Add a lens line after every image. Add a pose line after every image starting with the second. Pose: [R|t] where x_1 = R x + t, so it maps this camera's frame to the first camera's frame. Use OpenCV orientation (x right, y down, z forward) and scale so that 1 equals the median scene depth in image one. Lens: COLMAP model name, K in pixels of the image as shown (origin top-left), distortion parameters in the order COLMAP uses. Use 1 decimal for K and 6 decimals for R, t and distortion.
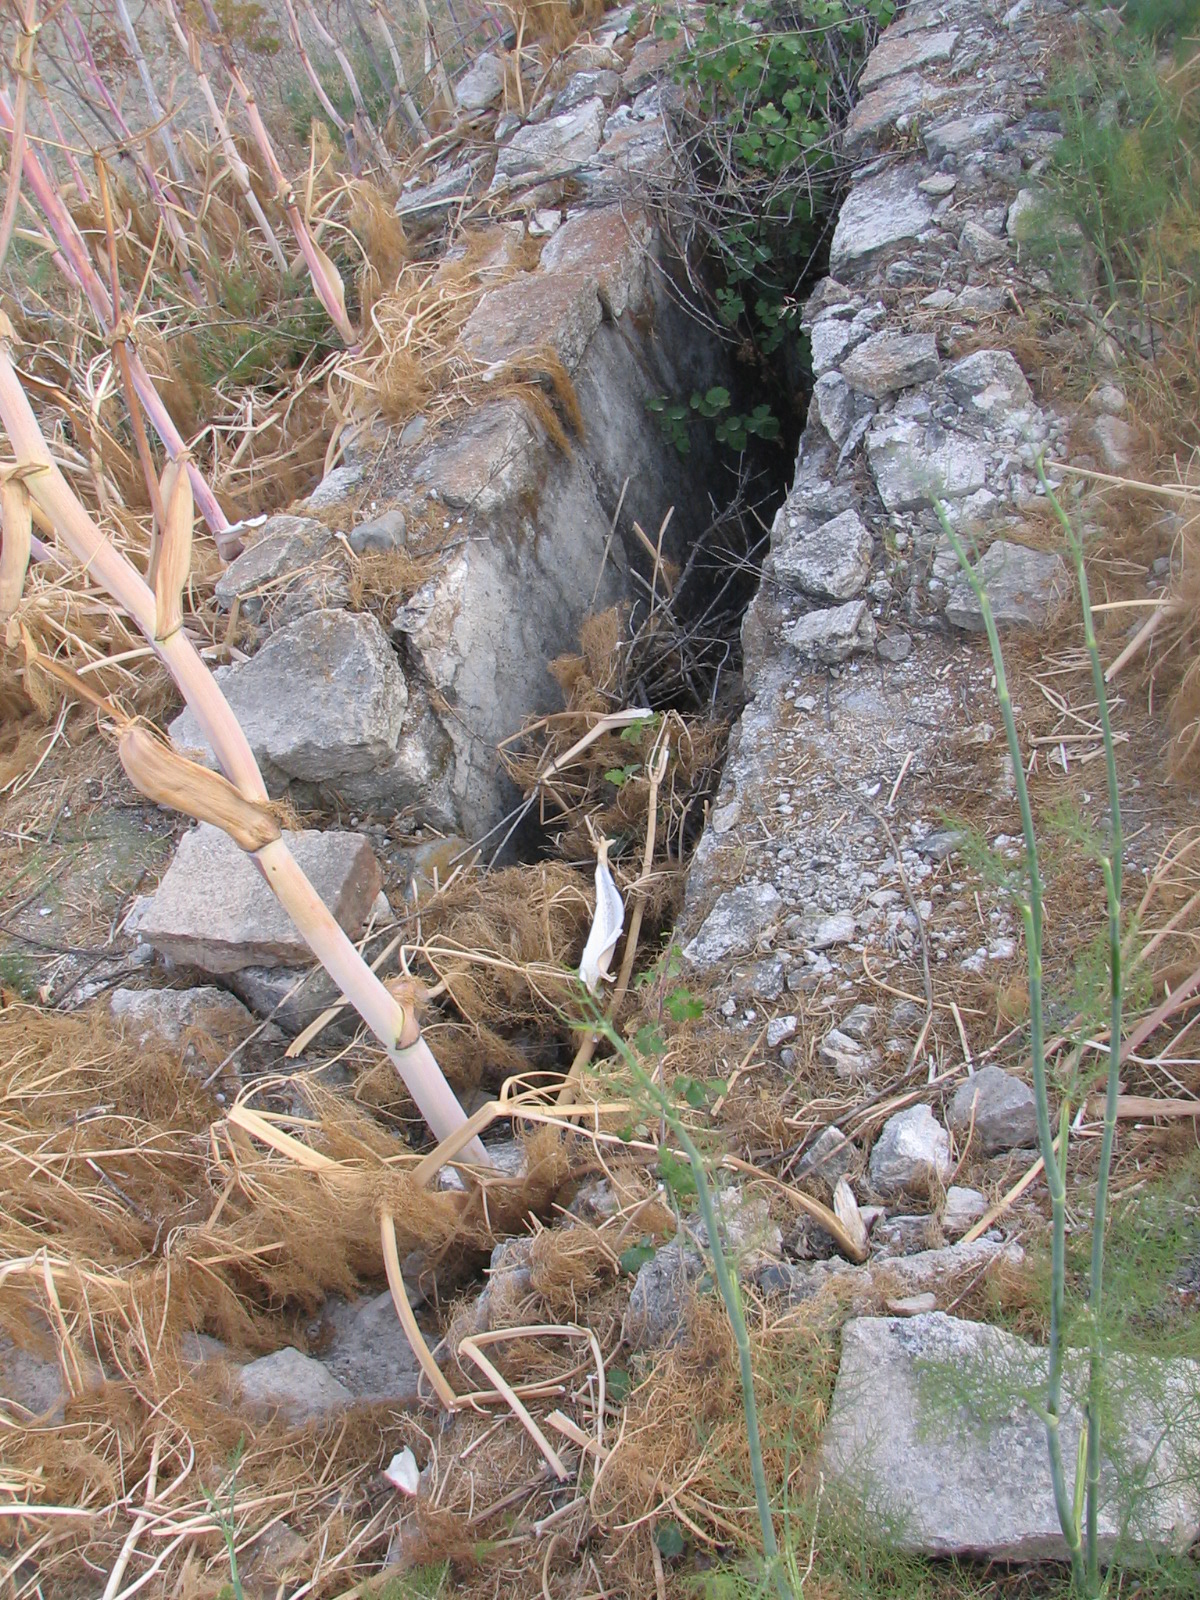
lens RADIAL K [[1782.4, 0, 571.6], [0, 1782.4, 775.0], [0, 0, 1]] dist [-0.212815, 0.267680]
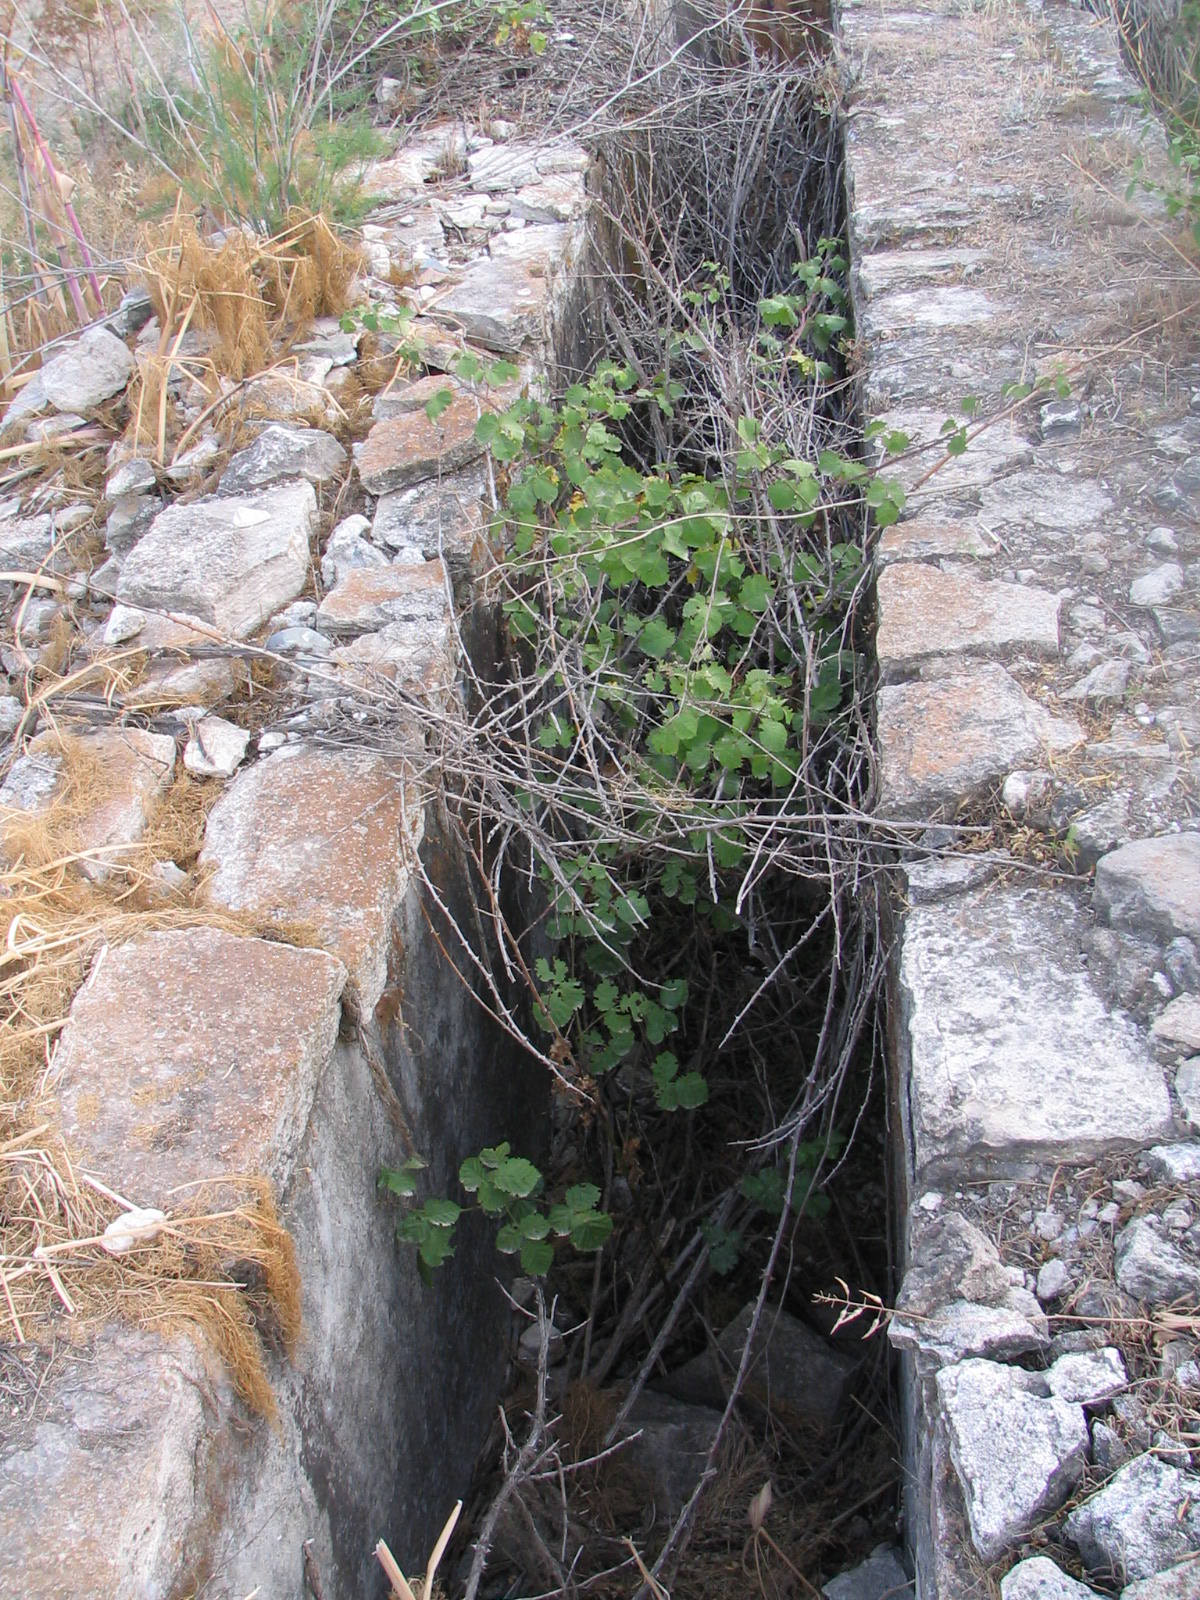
lens RADIAL K [[1782.4, 0, 571.6], [0, 1782.4, 775.0], [0, 0, 1]] dist [-0.212815, 0.267680]
pose [[0.936386, 0.156755, 0.314022, -0.083786], [-0.120630, 0.983954, -0.131467, -0.261260], [-0.329591, 0.085223, 0.940270, 0.486354]]
